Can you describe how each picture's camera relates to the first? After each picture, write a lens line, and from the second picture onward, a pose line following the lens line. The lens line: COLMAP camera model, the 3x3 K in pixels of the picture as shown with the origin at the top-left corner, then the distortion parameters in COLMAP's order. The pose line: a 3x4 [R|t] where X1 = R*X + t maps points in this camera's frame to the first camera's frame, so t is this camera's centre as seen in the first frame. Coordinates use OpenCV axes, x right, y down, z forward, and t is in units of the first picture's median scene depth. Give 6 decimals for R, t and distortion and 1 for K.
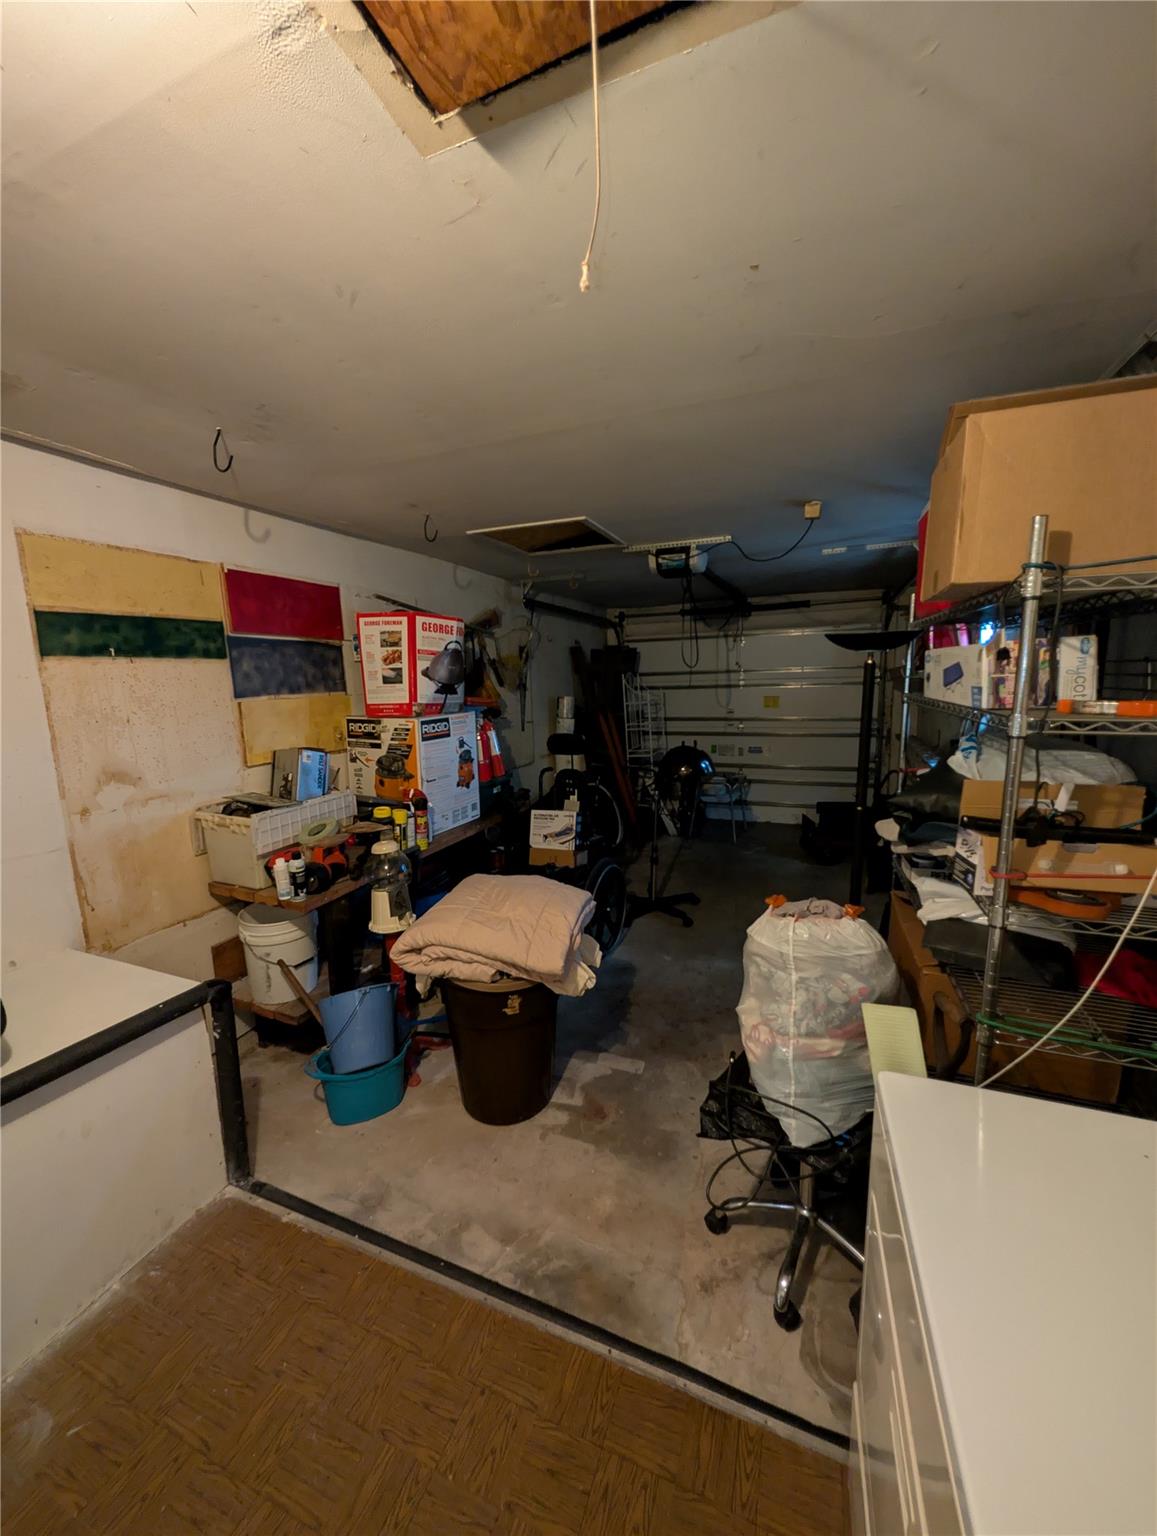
lens RADIAL K [[577.0, 0, 575.3], [0, 577.0, 770.6], [0, 0, 1]] dist [0.003283, 0.001445]
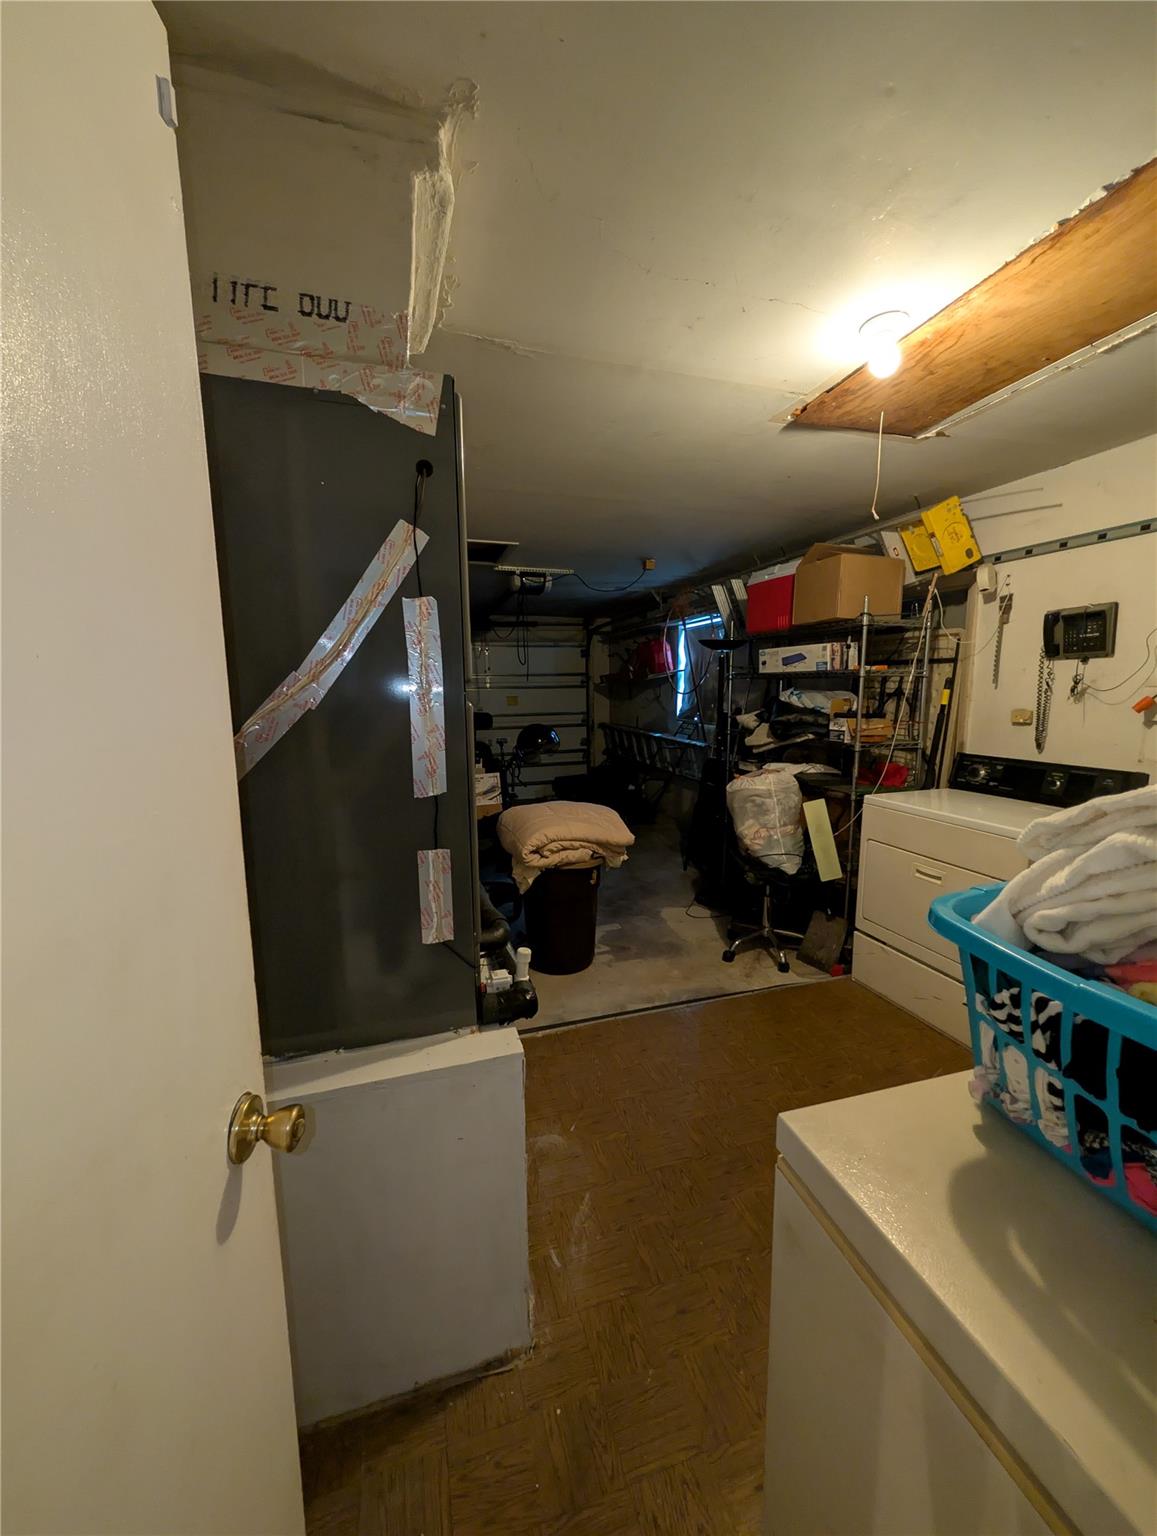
lens RADIAL K [[577.0, 0, 578.5], [0, 577.0, 769.2], [0, 0, 1]] dist [0.003283, 0.001445]
pose [[0.783967, -0.070777, 0.616755, -1.037103], [0.091867, 0.995768, -0.002502, 0.135516], [-0.613968, 0.058620, 0.787151, -0.145638]]
